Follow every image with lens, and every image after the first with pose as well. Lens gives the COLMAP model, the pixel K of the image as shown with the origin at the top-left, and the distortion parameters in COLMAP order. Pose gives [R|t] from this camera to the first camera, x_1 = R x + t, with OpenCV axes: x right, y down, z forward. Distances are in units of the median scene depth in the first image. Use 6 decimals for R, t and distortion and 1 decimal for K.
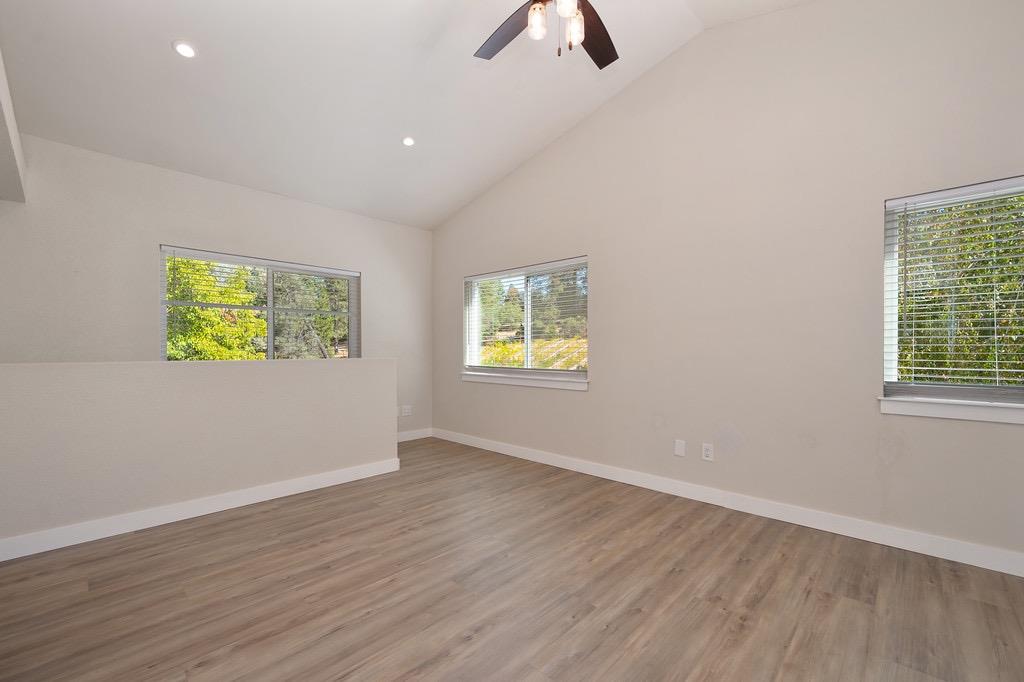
lens RADIAL K [[421.9, 0, 515.1], [0, 421.9, 346.8], [0, 0, 1]] dist [-0.001071, -0.000134]
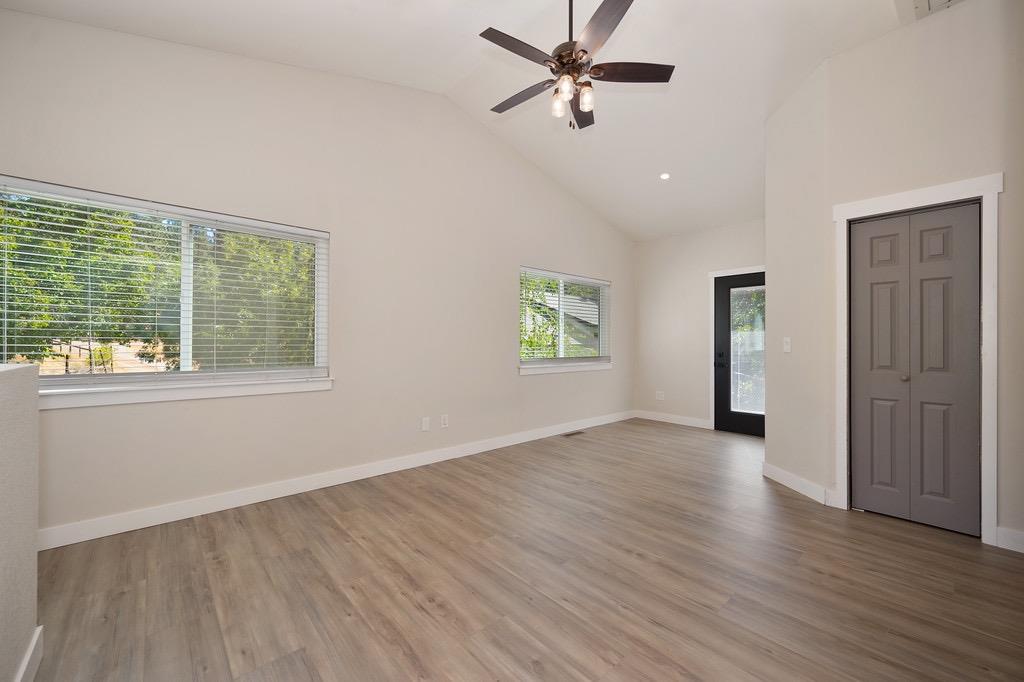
lens RADIAL K [[405.9, 0, 514.1], [0, 405.9, 343.4], [0, 0, 1]] dist [-0.002429, -0.000229]
pose [[0.079945, -0.003999, 0.996791, -0.914368], [-0.010085, 0.999938, 0.004821, 0.002953], [-0.996748, -0.010438, 0.079899, 0.824062]]
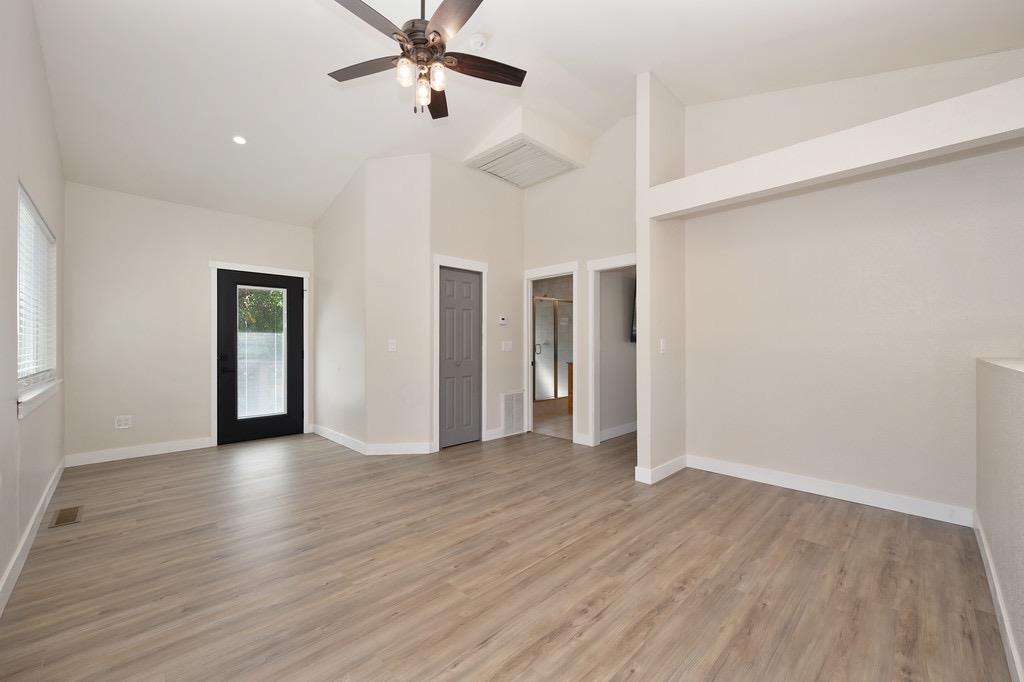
lens RADIAL K [[405.9, 0, 514.1], [0, 405.9, 343.4], [0, 0, 1]] dist [-0.002429, -0.000229]
pose [[-0.999410, 0.000977, 0.034343, -0.159883], [0.000722, 0.999972, -0.007439, 0.008442], [-0.034349, -0.007410, -0.999382, 1.675149]]
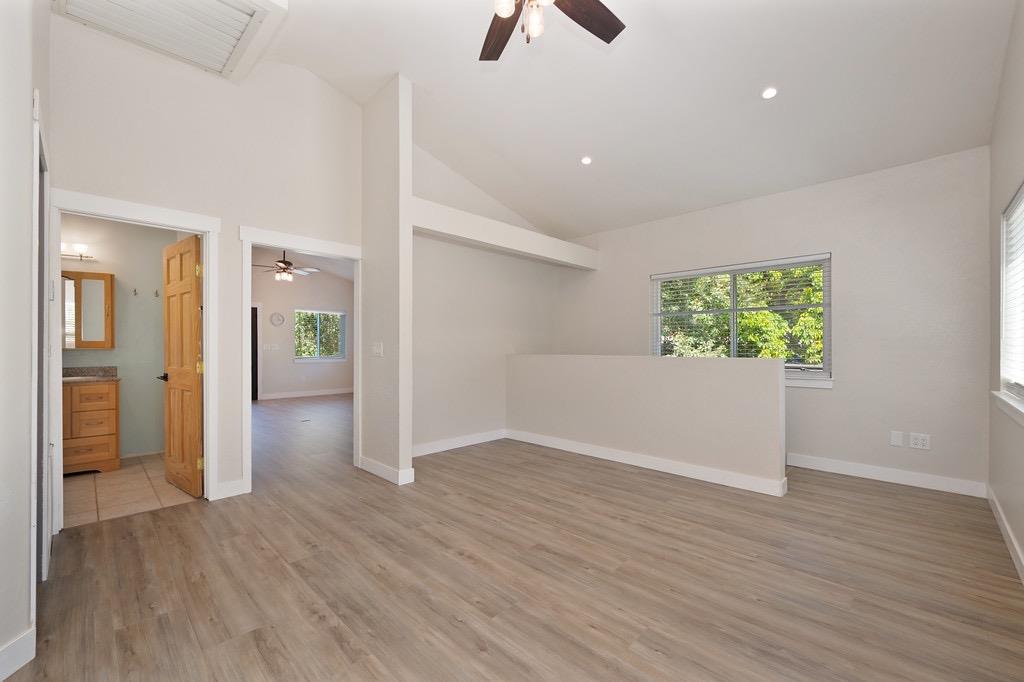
lens RADIAL K [[421.9, 0, 515.1], [0, 421.9, 346.8], [0, 0, 1]] dist [-0.001071, -0.000134]
pose [[-0.010539, -0.000777, -0.999944, 0.811549], [0.005177, 0.999986, -0.000831, 0.003303], [0.999931, -0.005186, -0.010534, 0.754419]]
